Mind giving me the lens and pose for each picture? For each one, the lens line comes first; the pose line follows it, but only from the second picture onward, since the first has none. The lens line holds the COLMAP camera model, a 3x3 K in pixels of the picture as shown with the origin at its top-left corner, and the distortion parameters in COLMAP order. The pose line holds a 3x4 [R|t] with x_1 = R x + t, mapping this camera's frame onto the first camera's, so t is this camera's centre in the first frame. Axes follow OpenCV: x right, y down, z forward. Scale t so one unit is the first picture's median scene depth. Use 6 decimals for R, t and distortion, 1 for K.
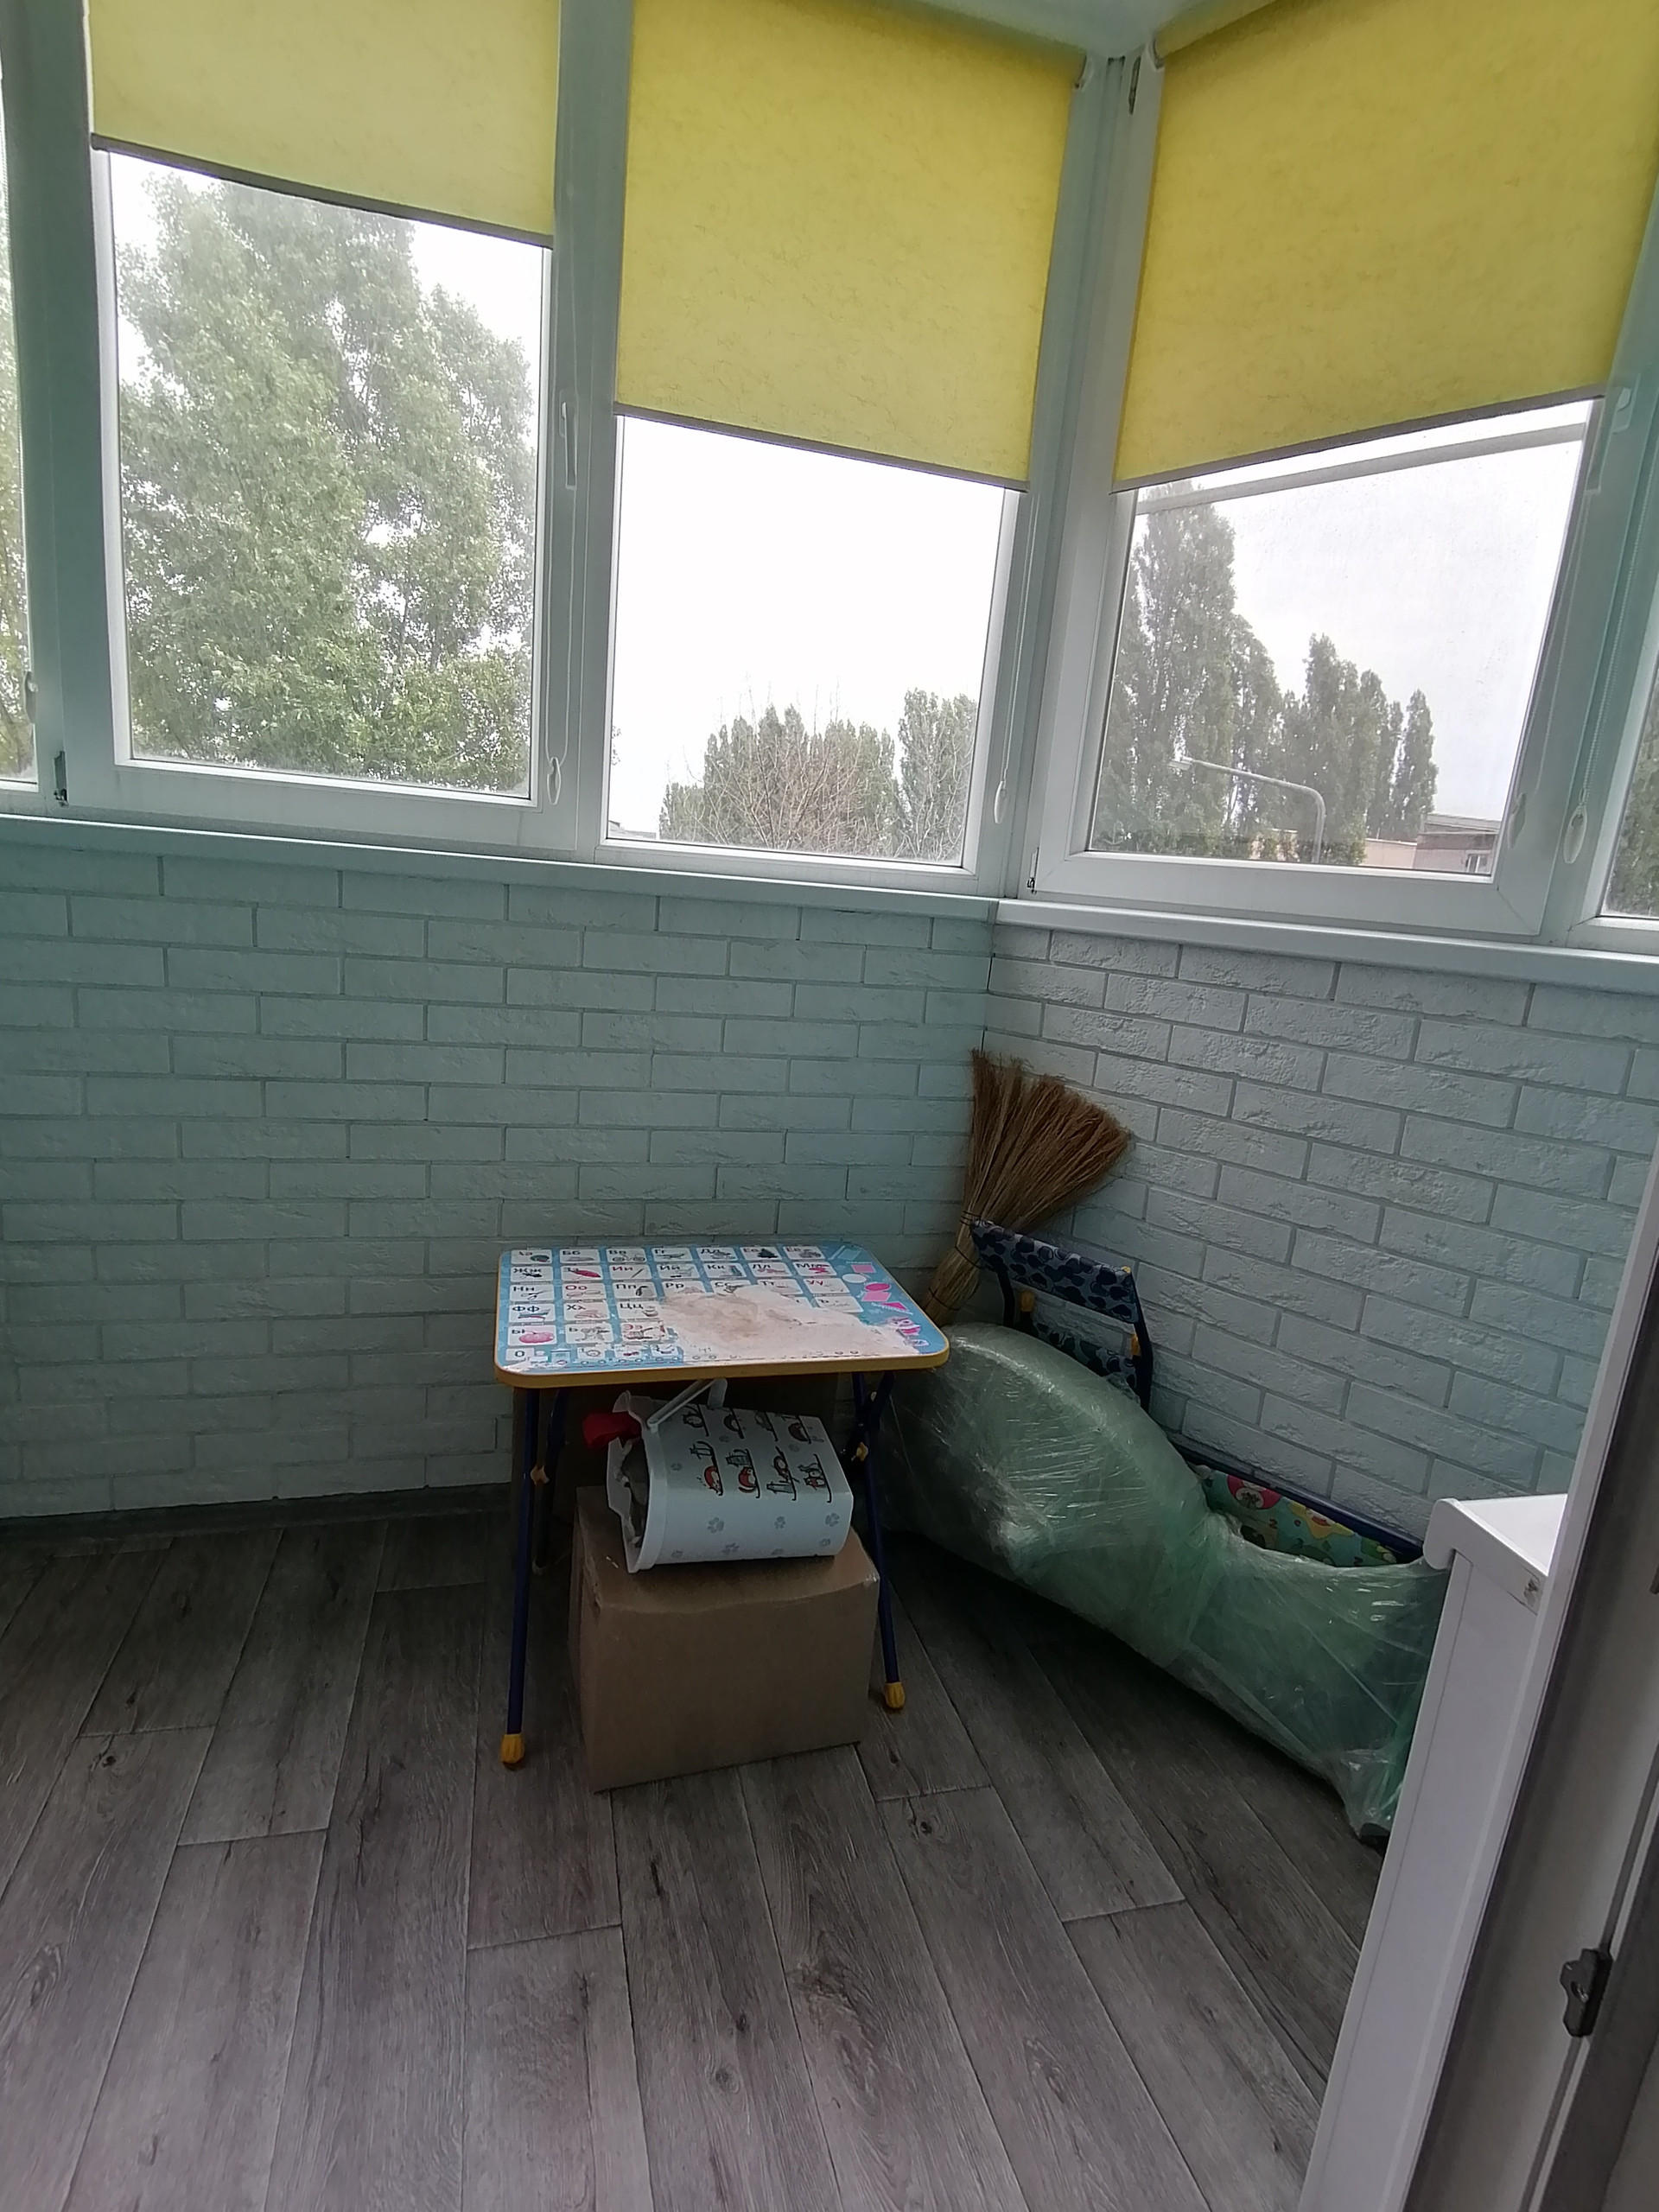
lens RADIAL K [[1085.3, 0, 818.6], [0, 1085.3, 1105.2], [0, 0, 1]] dist [0.048333, -0.052032]
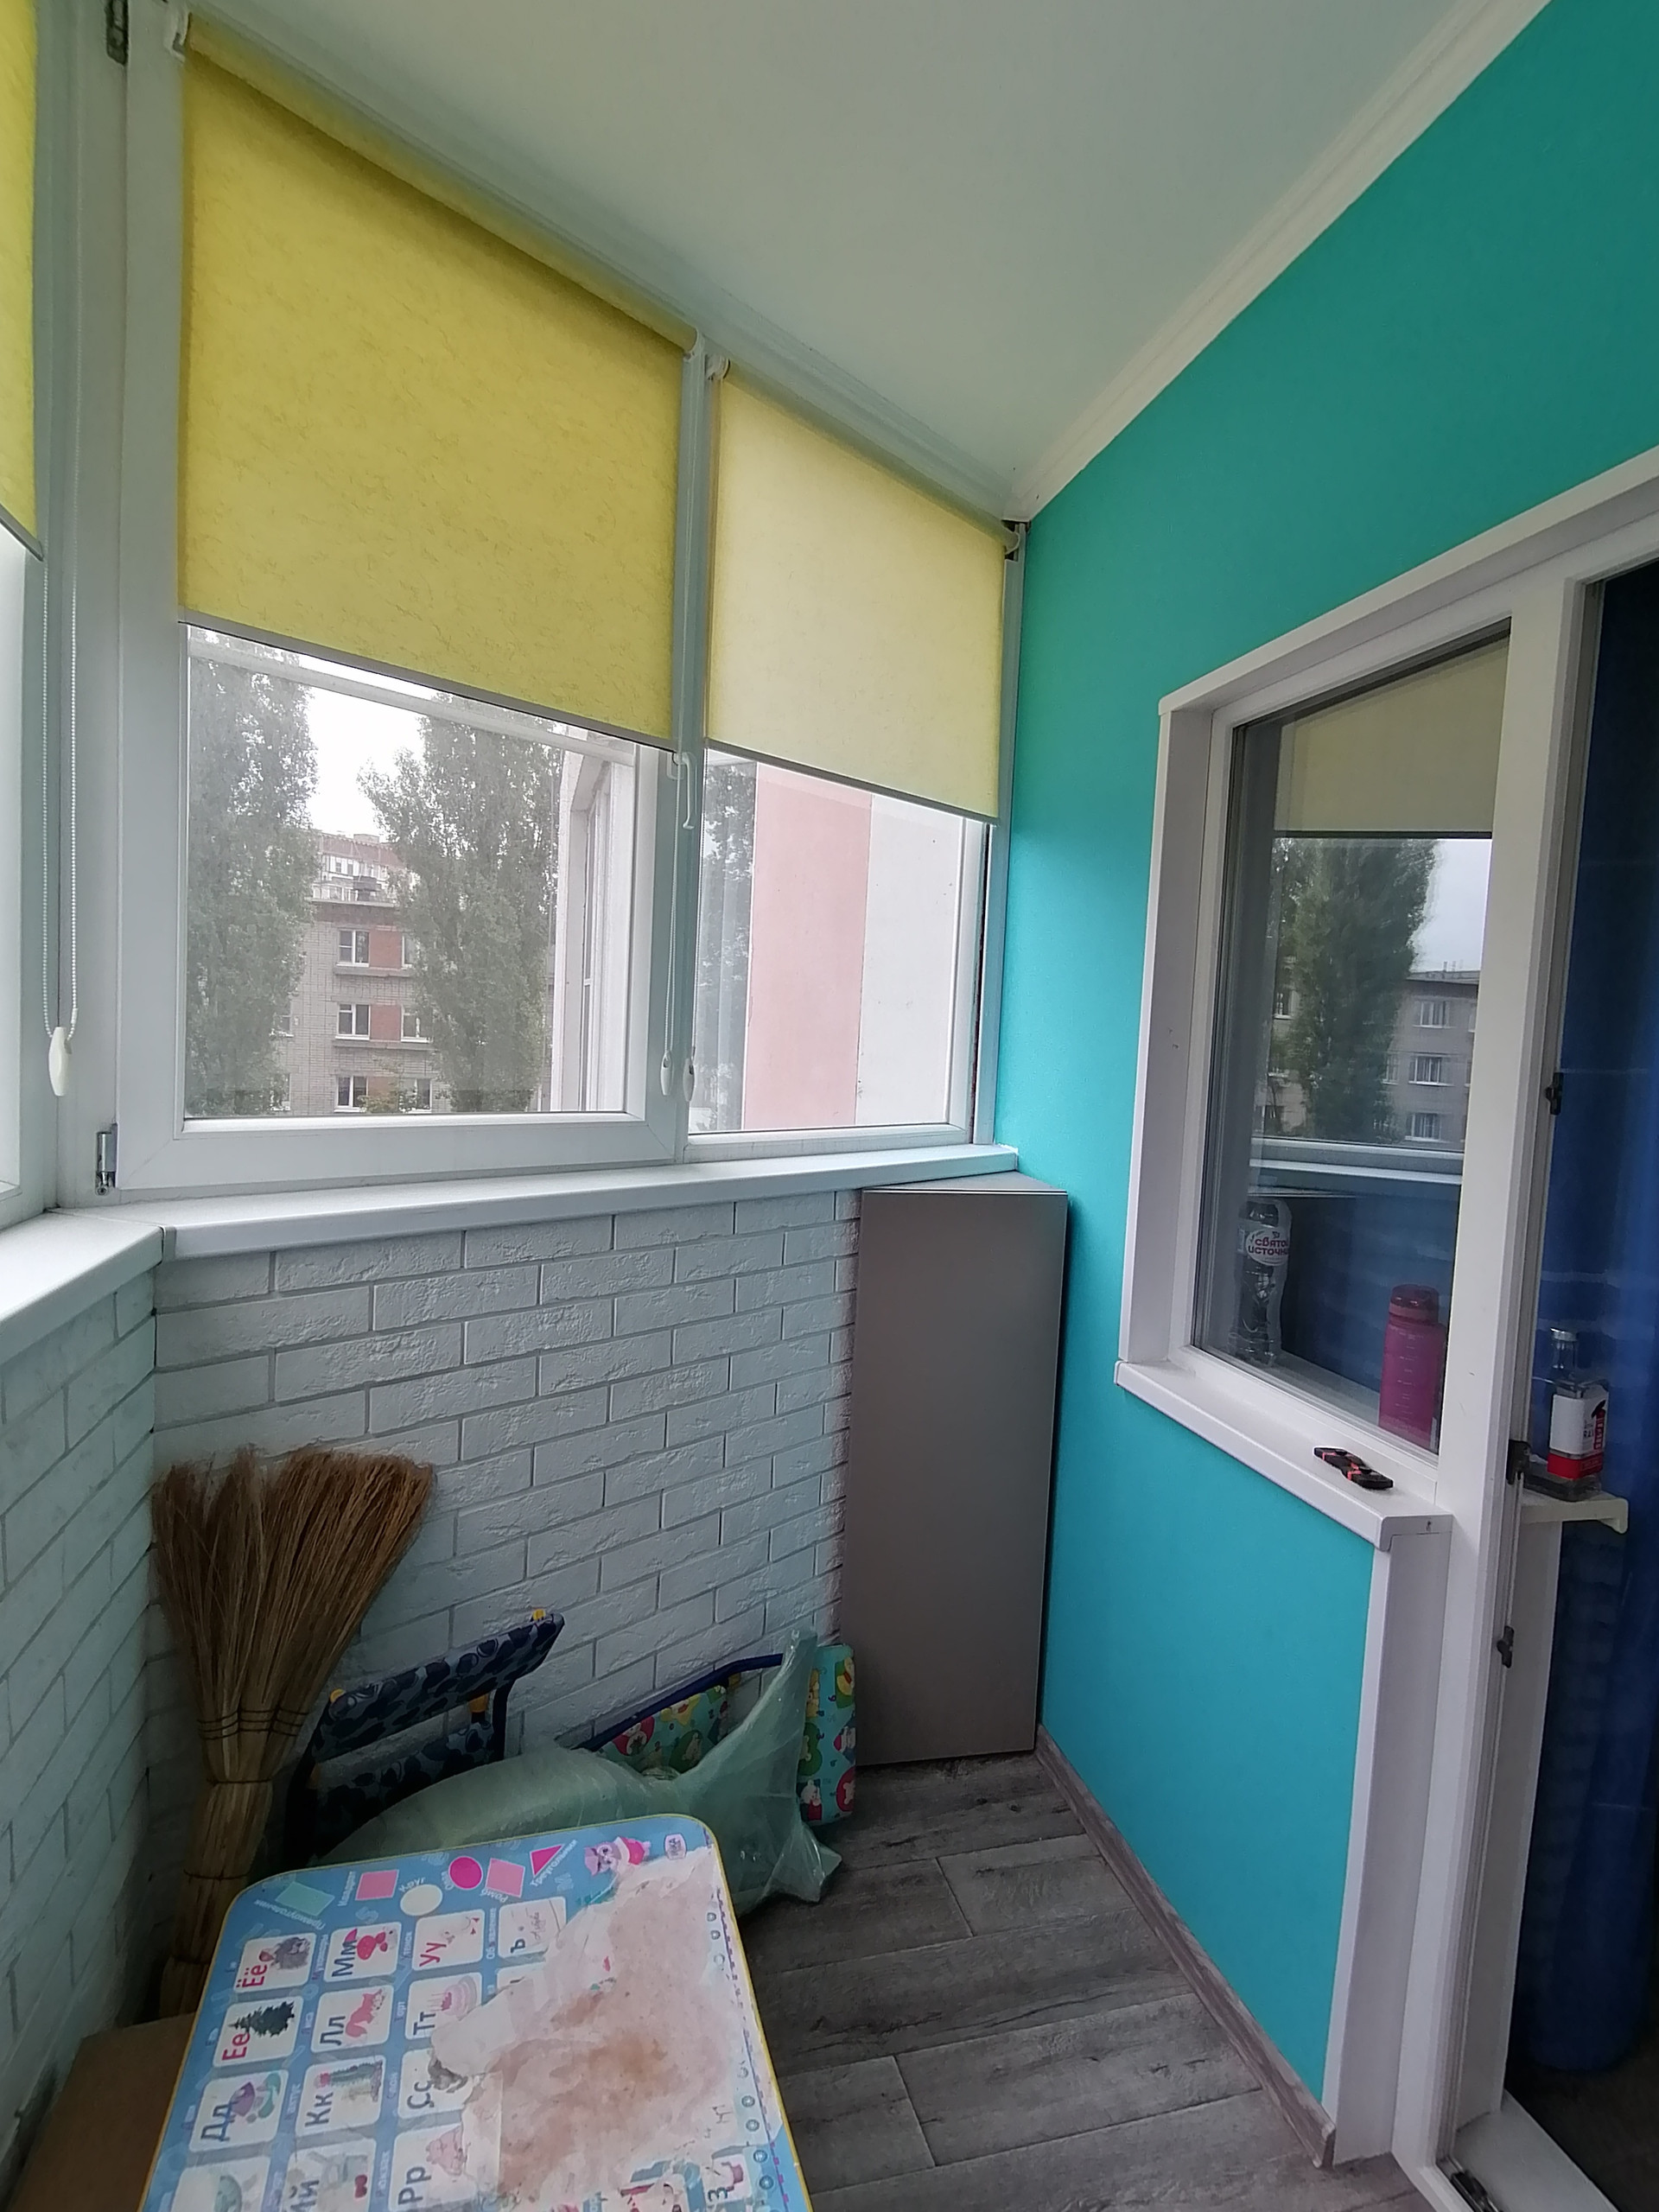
lens RADIAL K [[1085.3, 0, 818.6], [0, 1085.3, 1105.2], [0, 0, 1]] dist [0.048333, -0.052032]
pose [[0.007956, -0.144447, 0.989481, -0.496100], [0.170294, 0.975253, 0.141001, -0.314350], [-0.985361, 0.167381, 0.032357, 0.676915]]
